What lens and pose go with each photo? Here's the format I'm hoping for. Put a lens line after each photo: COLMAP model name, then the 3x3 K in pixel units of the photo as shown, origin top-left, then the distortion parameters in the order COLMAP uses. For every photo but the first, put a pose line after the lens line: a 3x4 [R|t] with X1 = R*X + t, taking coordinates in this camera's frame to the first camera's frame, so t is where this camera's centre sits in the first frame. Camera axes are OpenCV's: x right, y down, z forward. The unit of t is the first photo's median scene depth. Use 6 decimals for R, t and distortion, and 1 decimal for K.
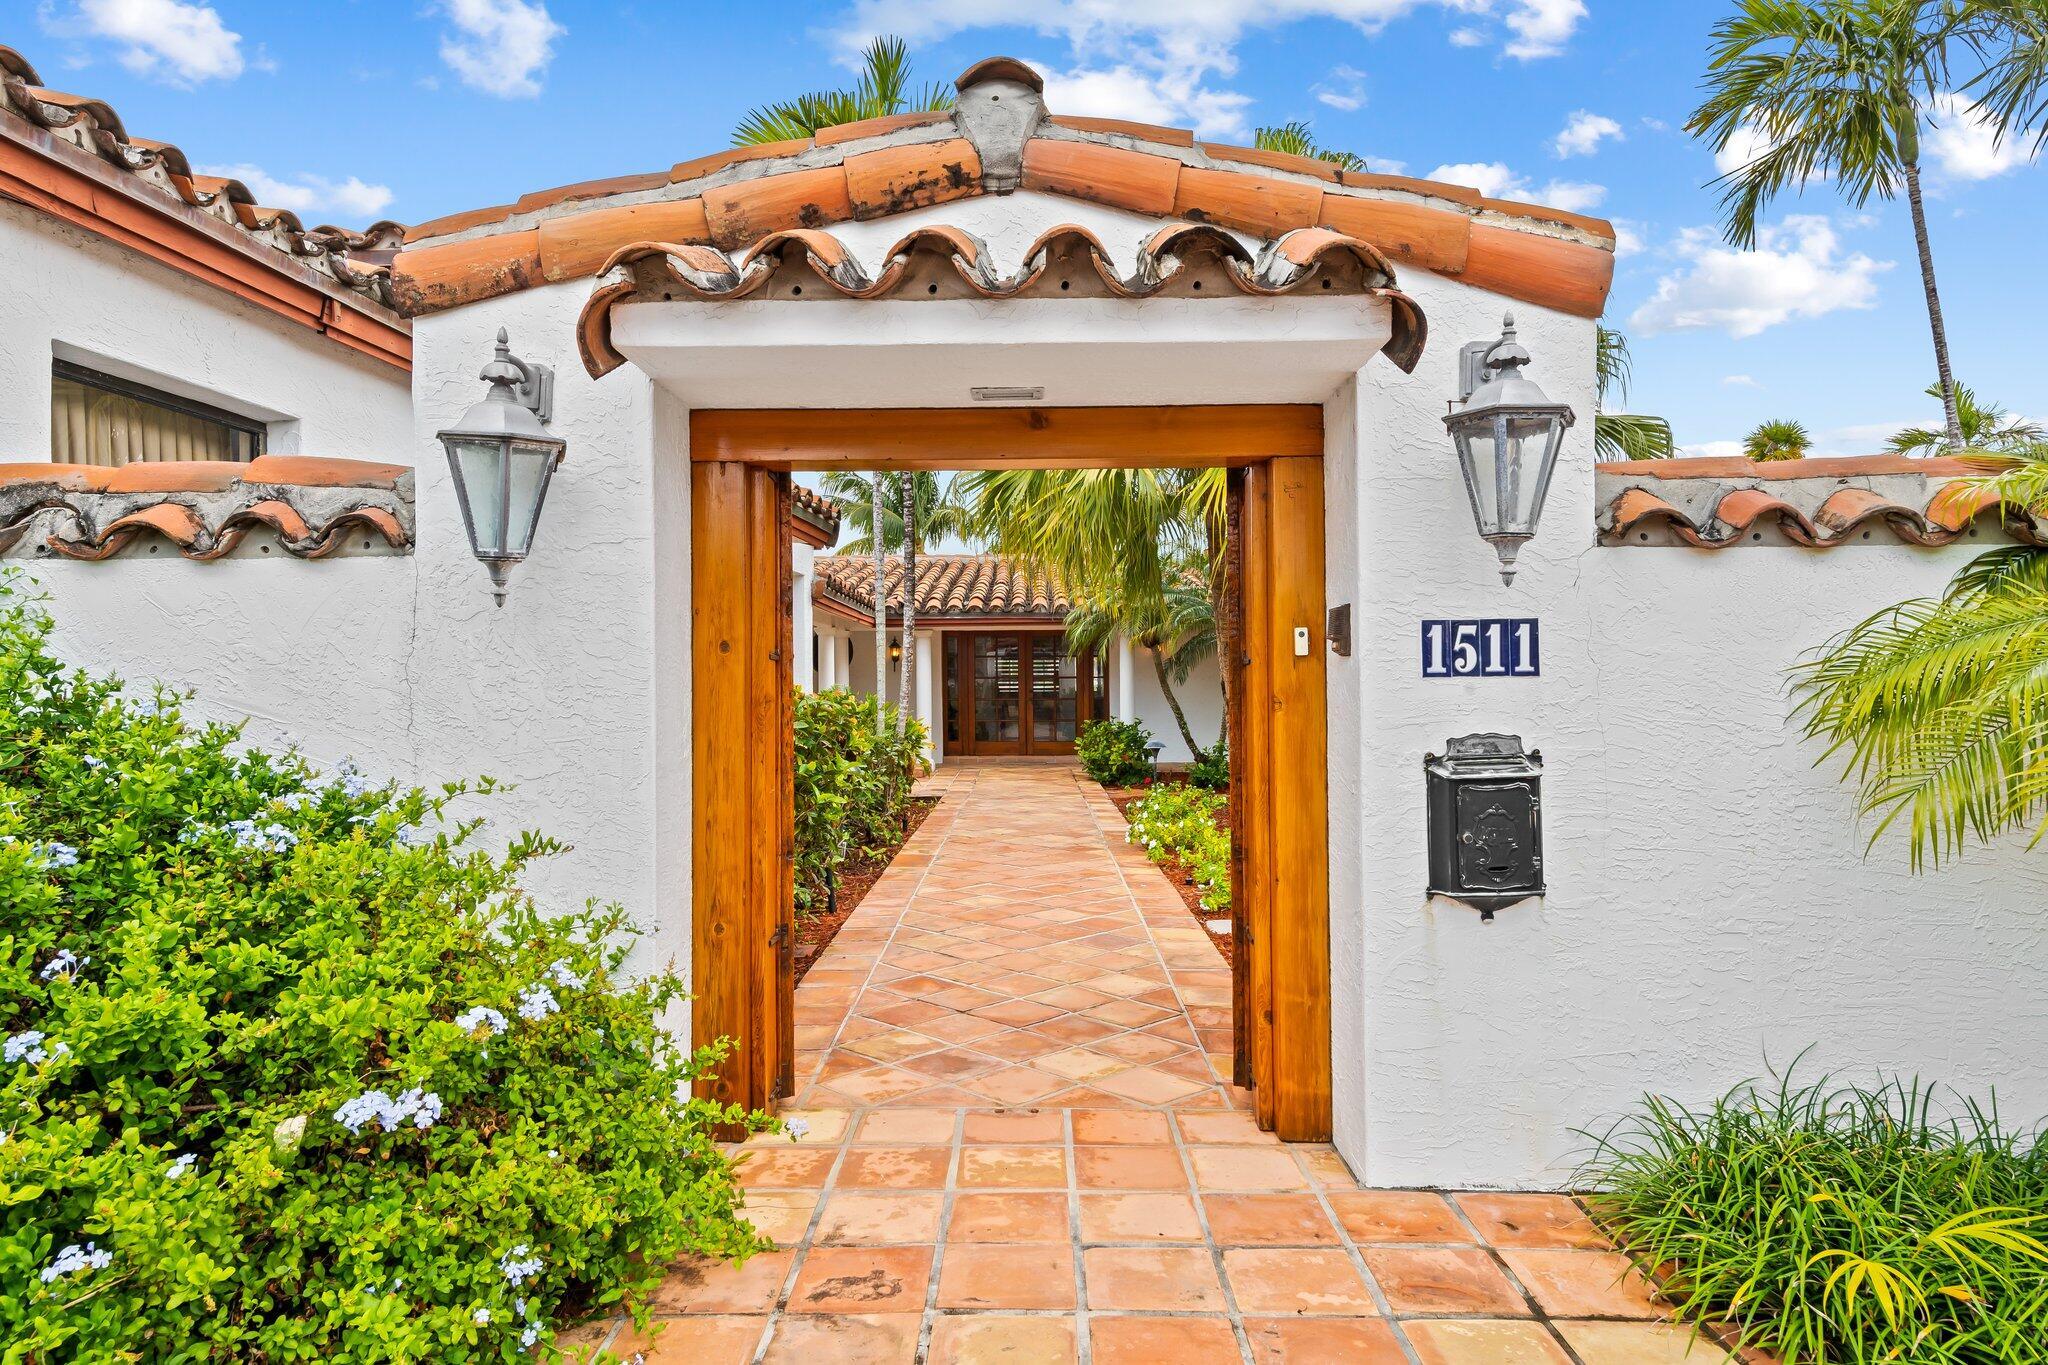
lens RADIAL K [[1298.4, 0, 1022.7], [0, 1298.4, 682.4], [0, 0, 1]] dist [-0.004156, -0.000847]
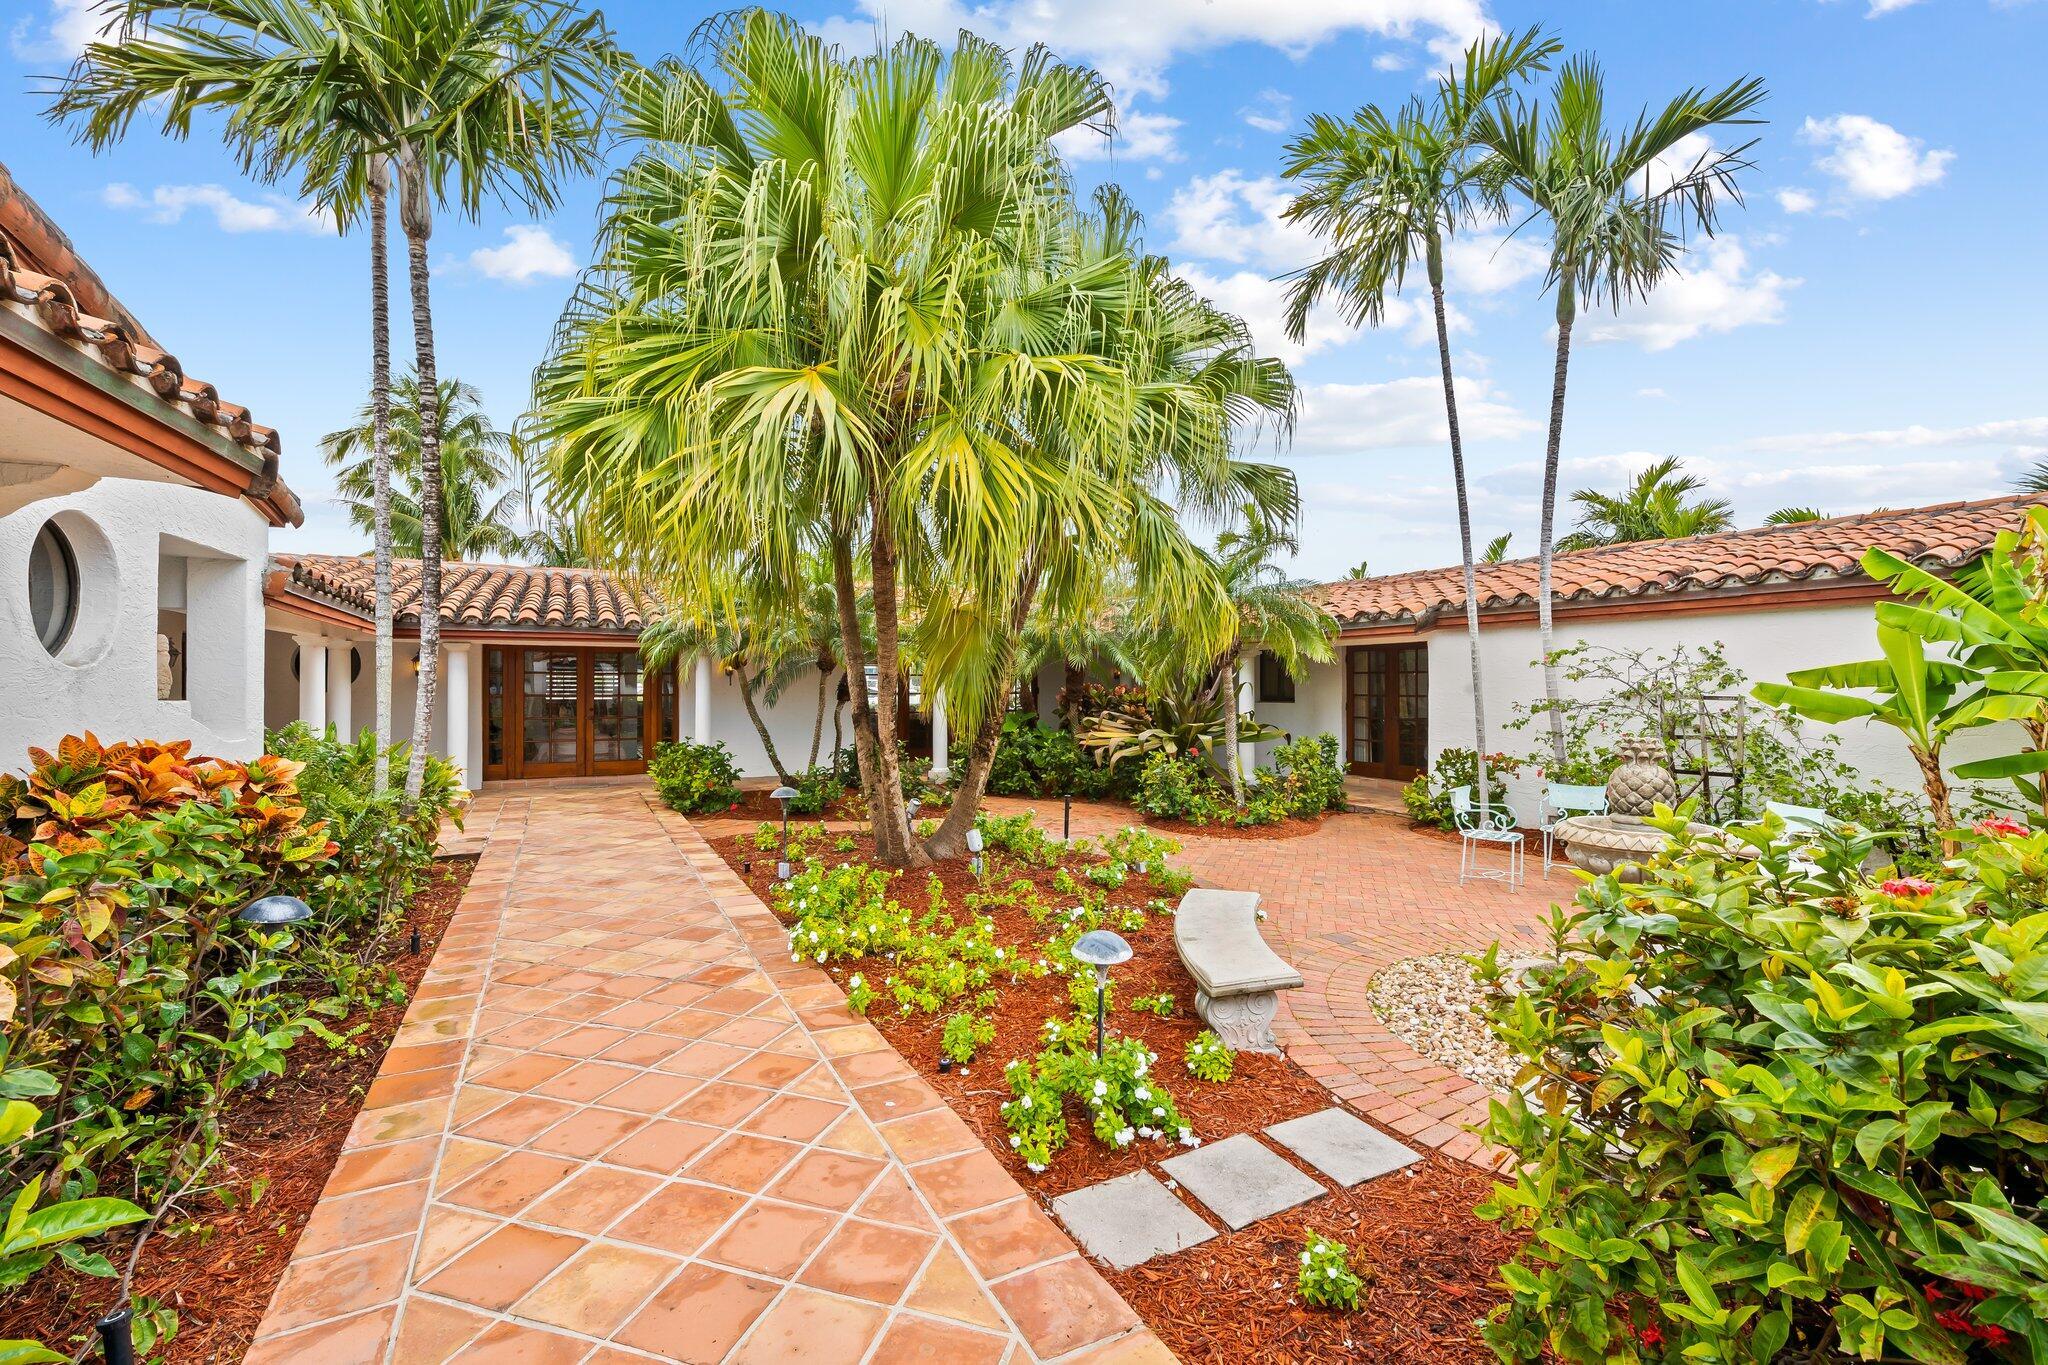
lens RADIAL K [[852.1, 0, 1021.0], [0, 852.1, 681.0], [0, 0, 1]] dist [0.002360, 0.000056]
pose [[0.876231, 0.009549, 0.481797, -0.021120], [-0.009691, 0.999951, -0.002195, -0.017131], [-0.481794, -0.002746, 0.876280, 0.319426]]
